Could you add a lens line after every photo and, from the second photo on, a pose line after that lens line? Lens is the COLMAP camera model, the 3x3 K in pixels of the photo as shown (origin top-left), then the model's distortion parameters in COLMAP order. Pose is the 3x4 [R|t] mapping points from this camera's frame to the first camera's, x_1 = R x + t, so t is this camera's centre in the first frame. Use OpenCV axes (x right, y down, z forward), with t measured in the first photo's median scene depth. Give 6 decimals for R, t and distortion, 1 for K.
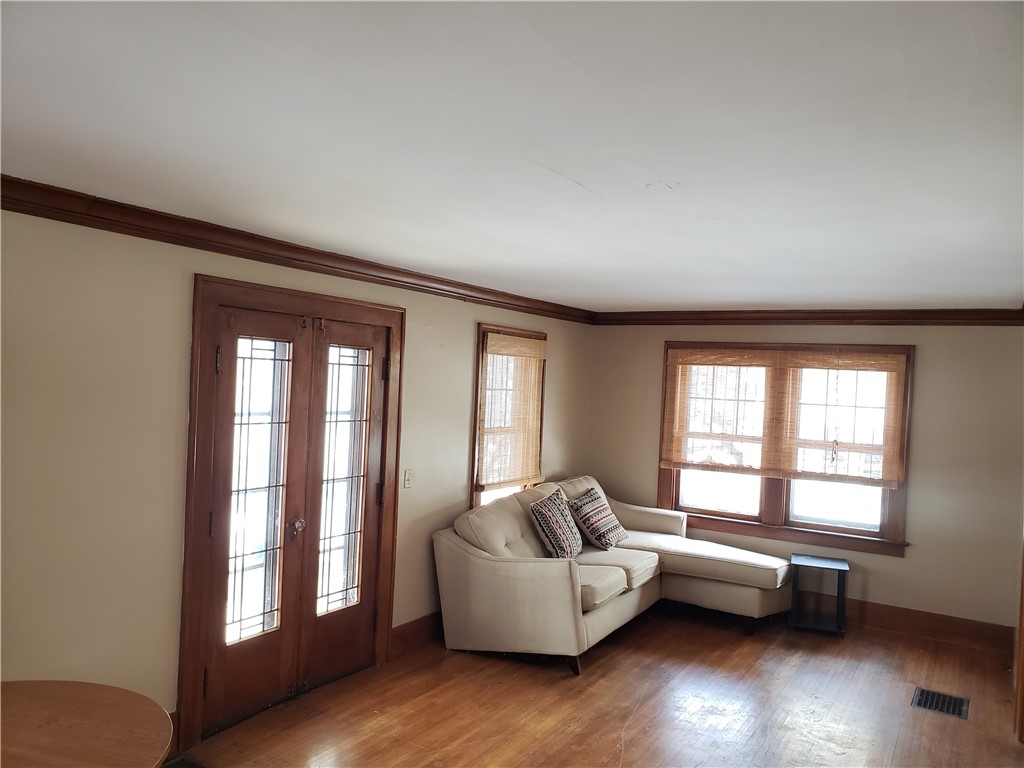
lens RADIAL K [[788.9, 0, 512.0], [0, 788.9, 384.0], [0, 0, 1]] dist [0.005020, 0.002193]
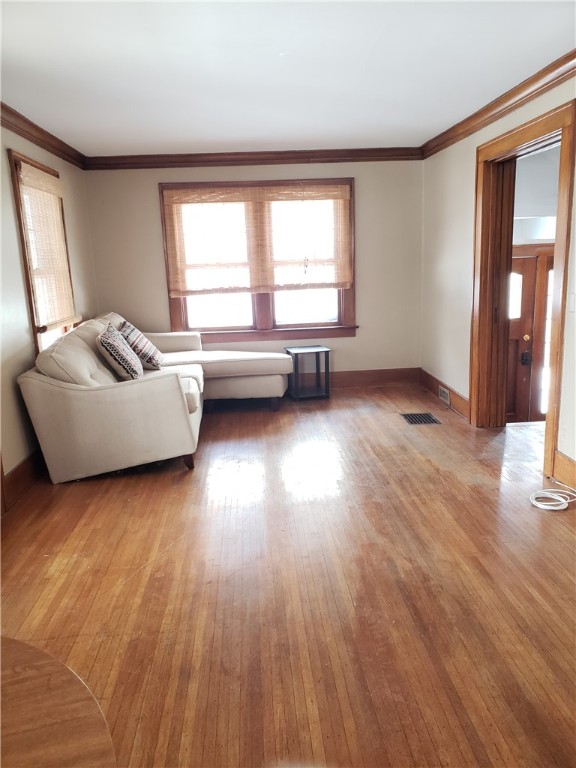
lens RADIAL K [[574.9, 0, 286.5], [0, 574.9, 408.0], [0, 0, 1]] dist [-0.000692, -0.005082]
pose [[0.818980, -0.217708, 0.530920, -0.184305], [0.080160, 0.959567, 0.269827, 0.053430], [-0.568196, -0.178424, 0.803317, 0.210673]]
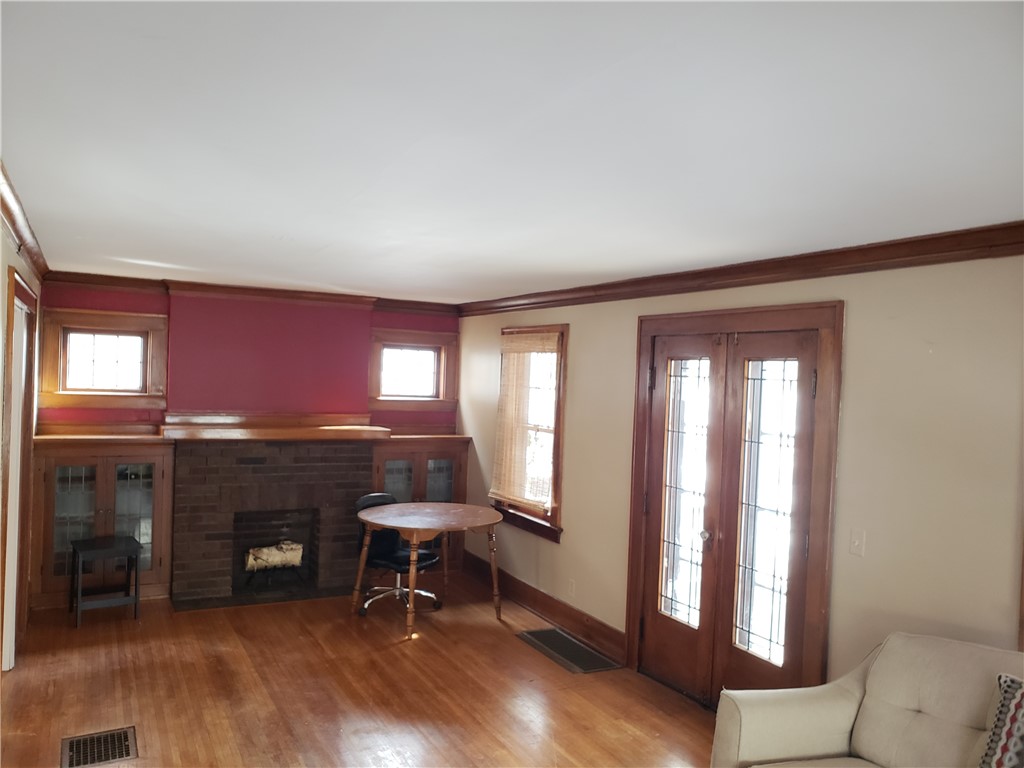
lens RADIAL K [[788.9, 0, 512.0], [0, 788.9, 384.0], [0, 0, 1]] dist [0.005020, 0.002193]
pose [[-0.511774, -0.062403, -0.856851, 0.528872], [-0.065360, 0.997296, -0.033594, 0.022263], [0.856630, 0.038811, -0.514469, 0.911454]]
